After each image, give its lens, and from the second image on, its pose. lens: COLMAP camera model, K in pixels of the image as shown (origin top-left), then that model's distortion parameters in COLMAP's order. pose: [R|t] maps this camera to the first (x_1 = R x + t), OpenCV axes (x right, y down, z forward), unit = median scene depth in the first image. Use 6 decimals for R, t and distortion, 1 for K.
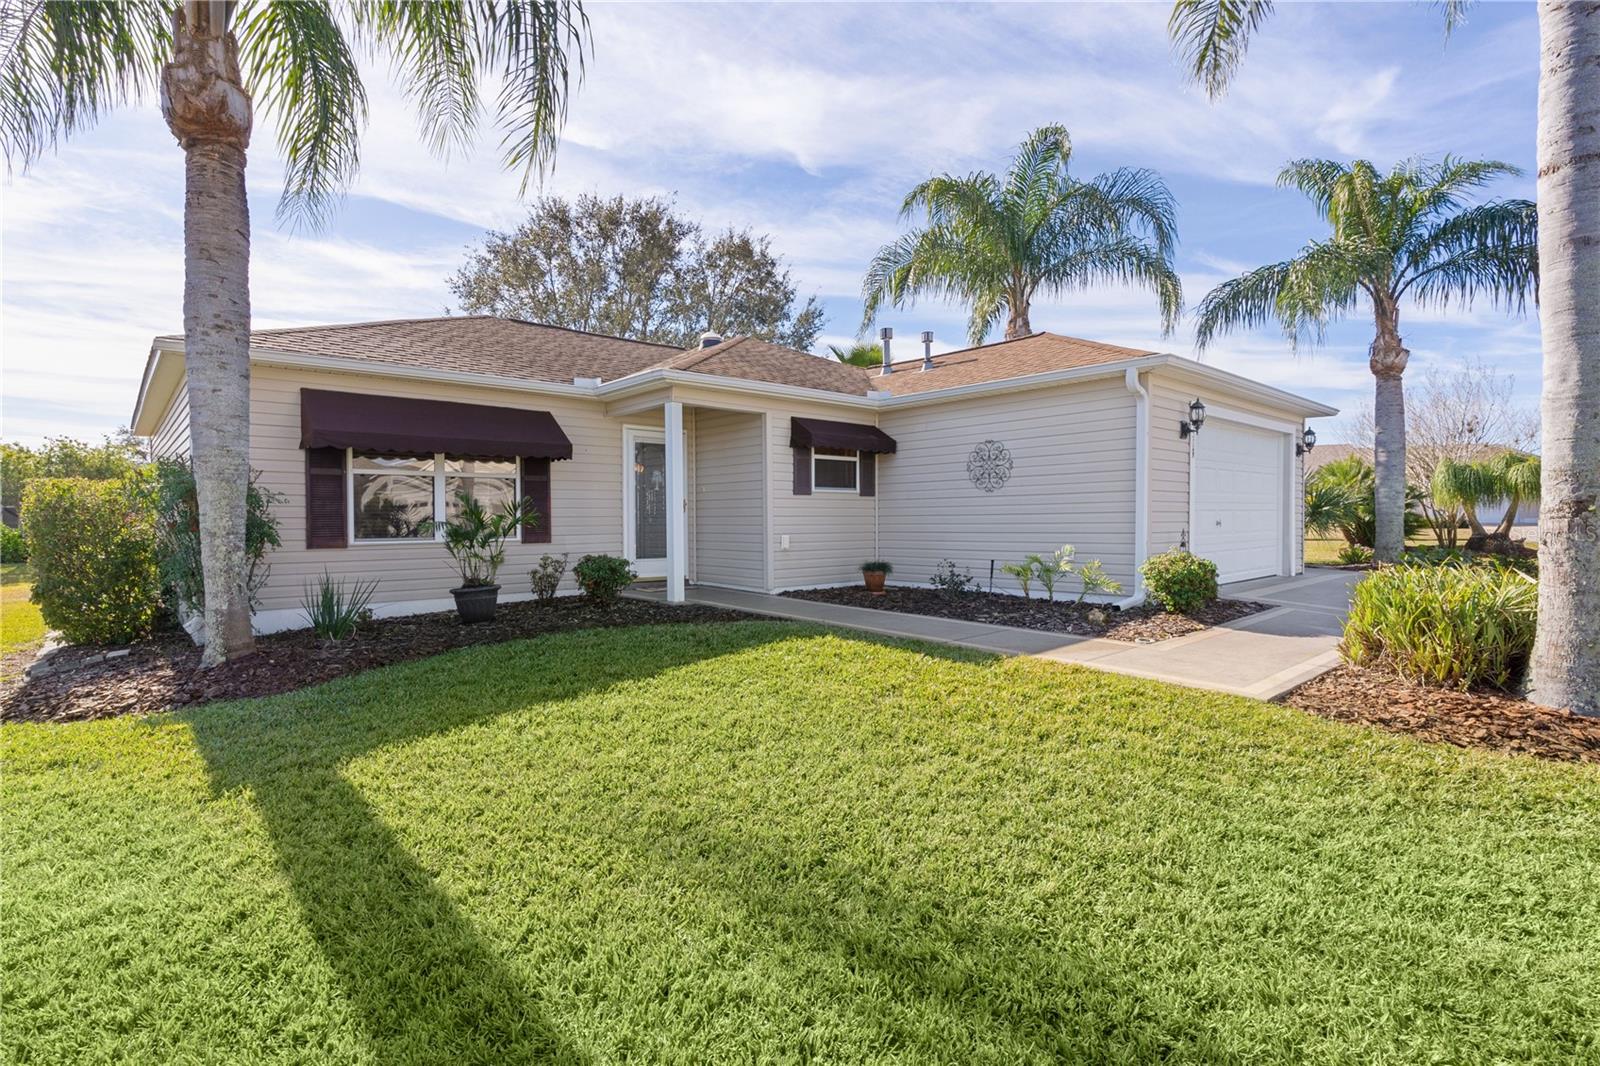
lens RADIAL K [[774.0, 0, 799.9], [0, 774.0, 530.0], [0, 0, 1]] dist [0.003705, 0.000509]
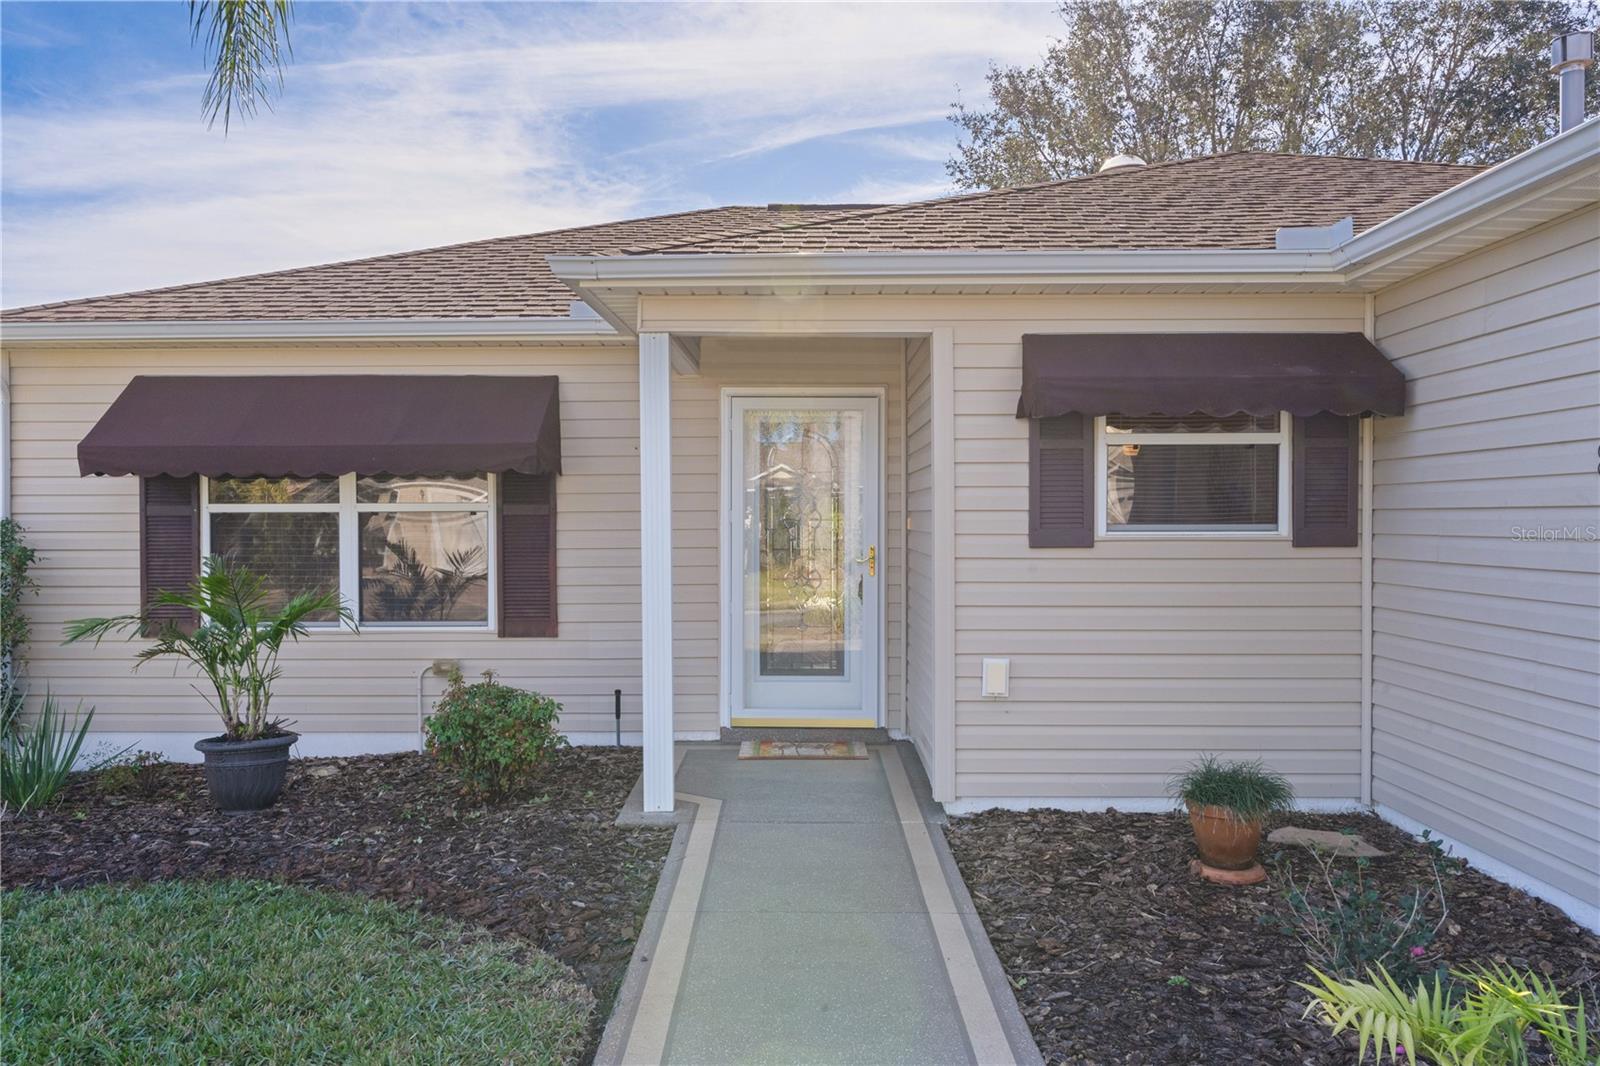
lens RADIAL K [[1136.4, 0, 797.5], [0, 1136.4, 526.7], [0, 0, 1]] dist [0.021103, 0.006675]
pose [[0.740112, 0.012296, -0.672371, 0.273582], [-0.010418, 0.999922, 0.006819, -0.058352], [0.672403, 0.001958, 0.740183, 0.530168]]
